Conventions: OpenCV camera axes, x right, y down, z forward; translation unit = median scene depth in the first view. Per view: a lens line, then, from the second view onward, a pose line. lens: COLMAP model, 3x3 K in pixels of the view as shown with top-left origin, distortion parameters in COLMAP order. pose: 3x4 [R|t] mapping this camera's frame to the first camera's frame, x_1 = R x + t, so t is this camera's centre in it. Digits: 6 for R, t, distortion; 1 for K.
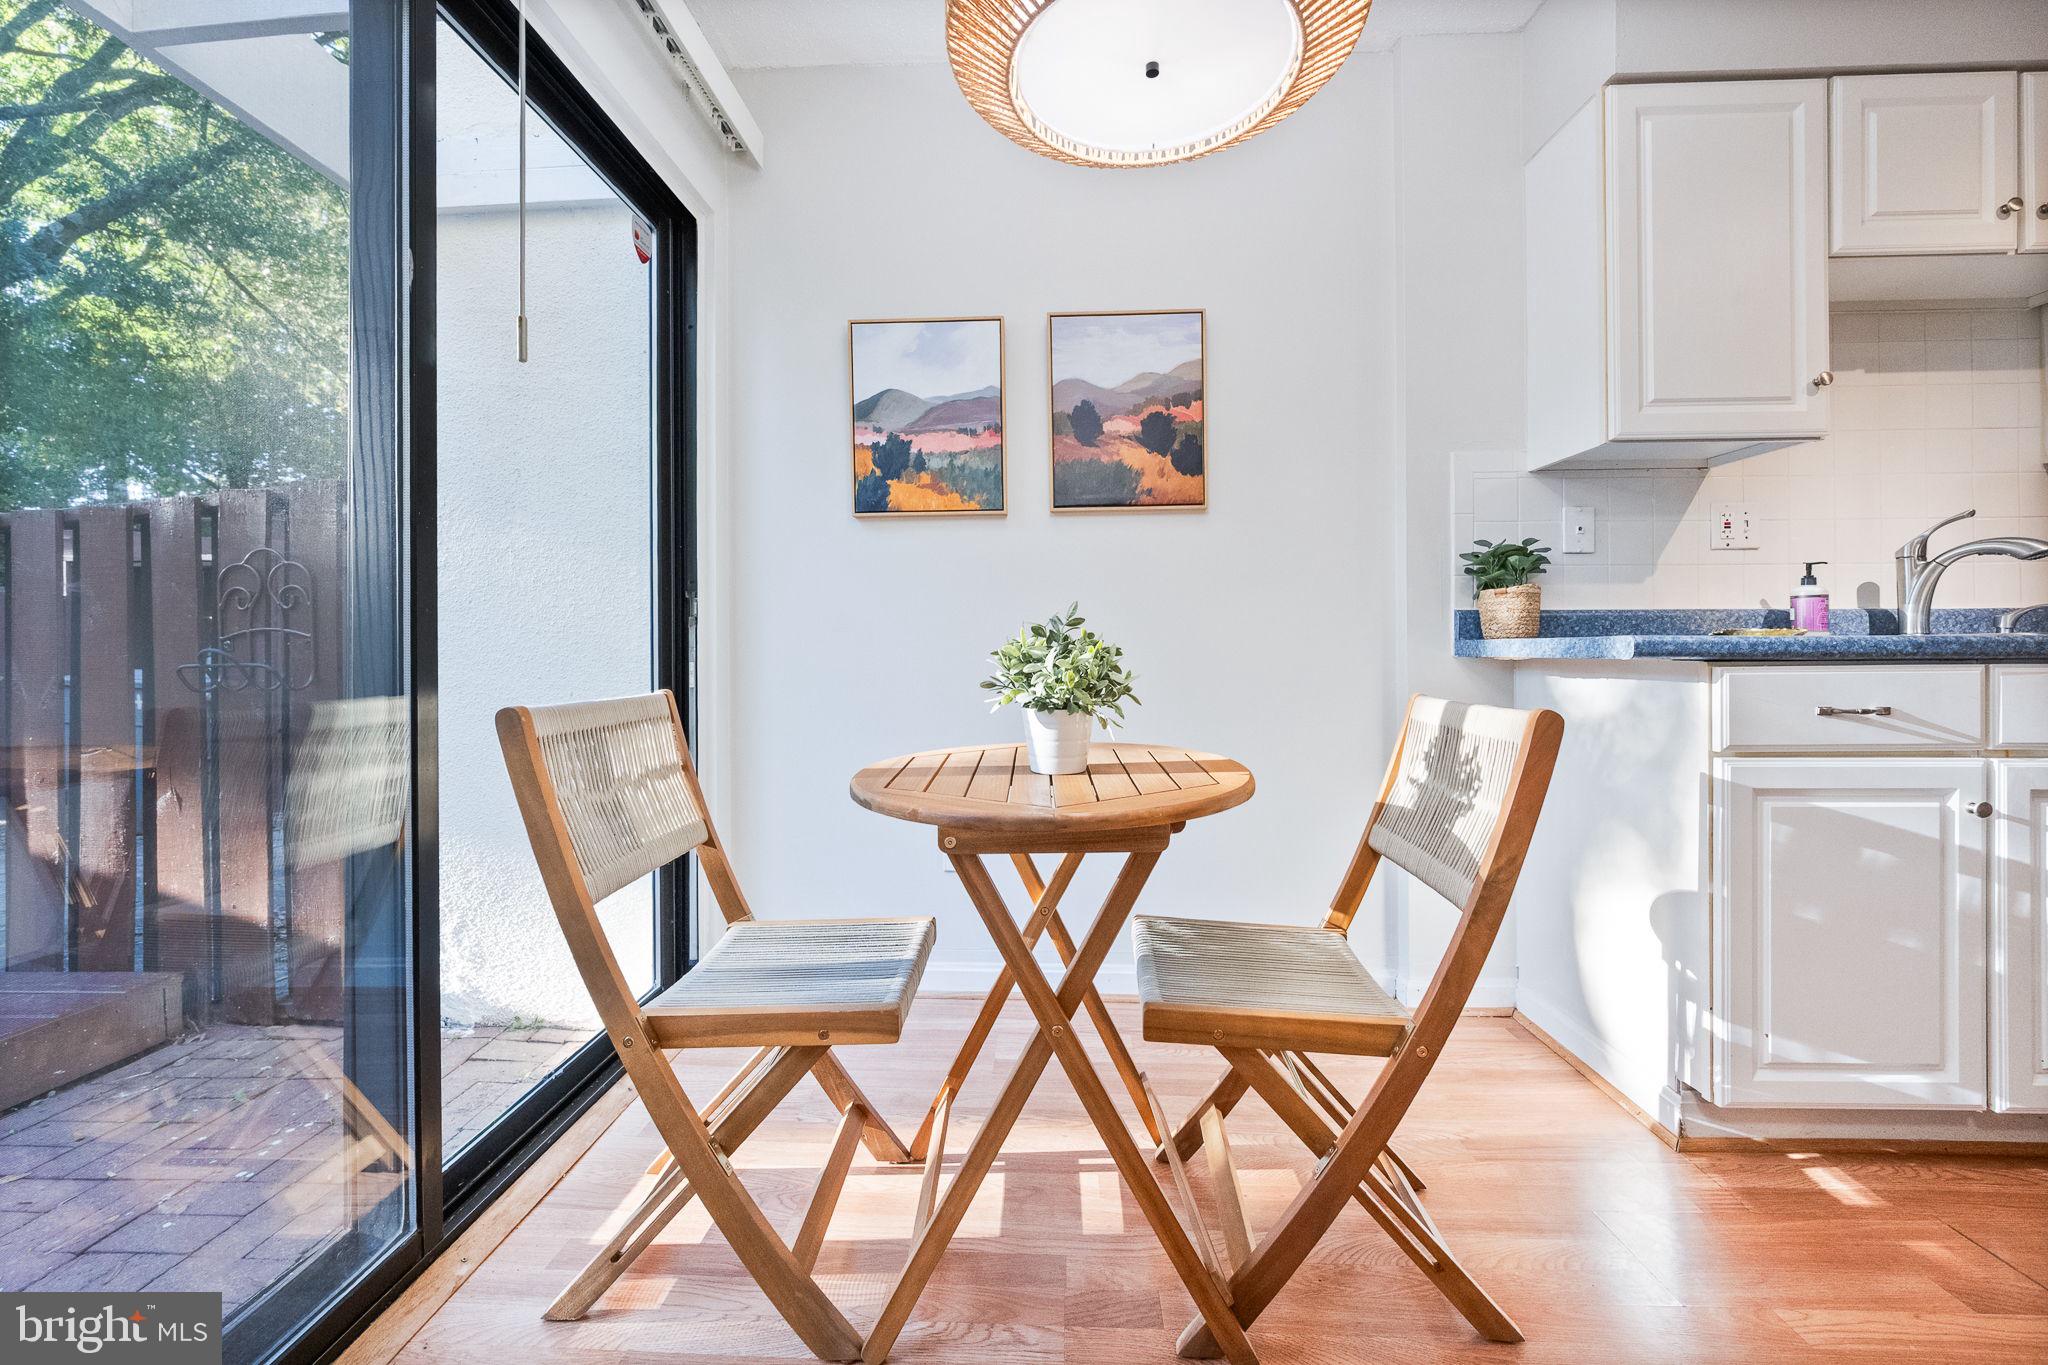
lens RADIAL K [[830.7, 0, 1014.9], [0, 830.7, 660.6], [0, 0, 1]] dist [0.000252, 0.000169]
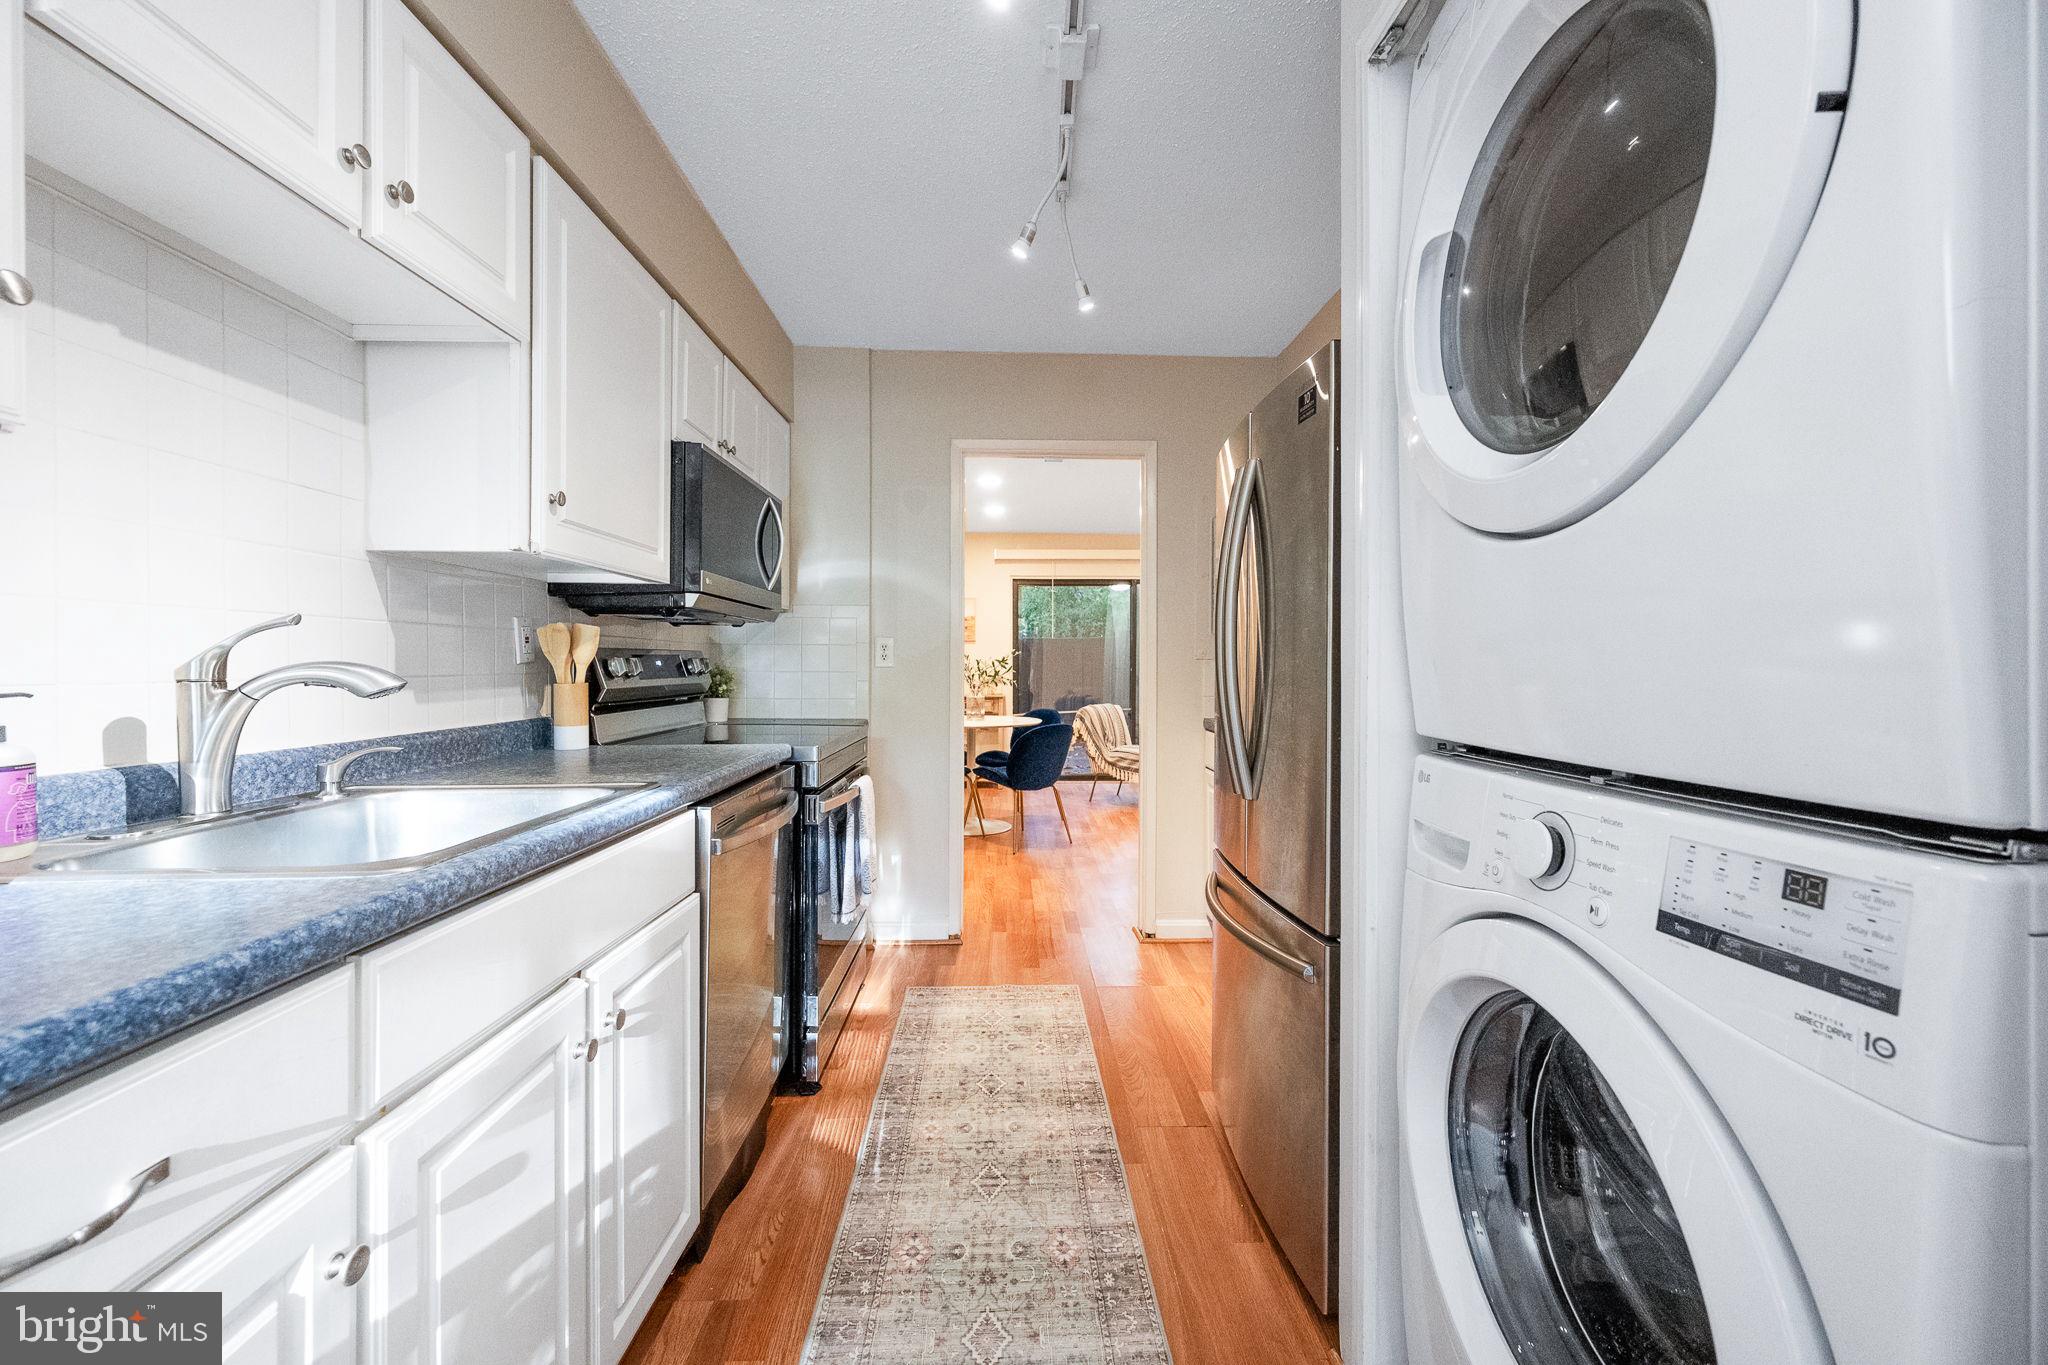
lens RADIAL K [[808.9, 0, 1030.0], [0, 808.9, 669.5], [0, 0, 1]] dist [0.000012, 0.000309]
pose [[-0.062072, 0.004981, 0.998059, 0.488040], [0.001944, 0.999986, -0.004870, -0.130477], [-0.998070, 0.001638, -0.062081, 0.466891]]
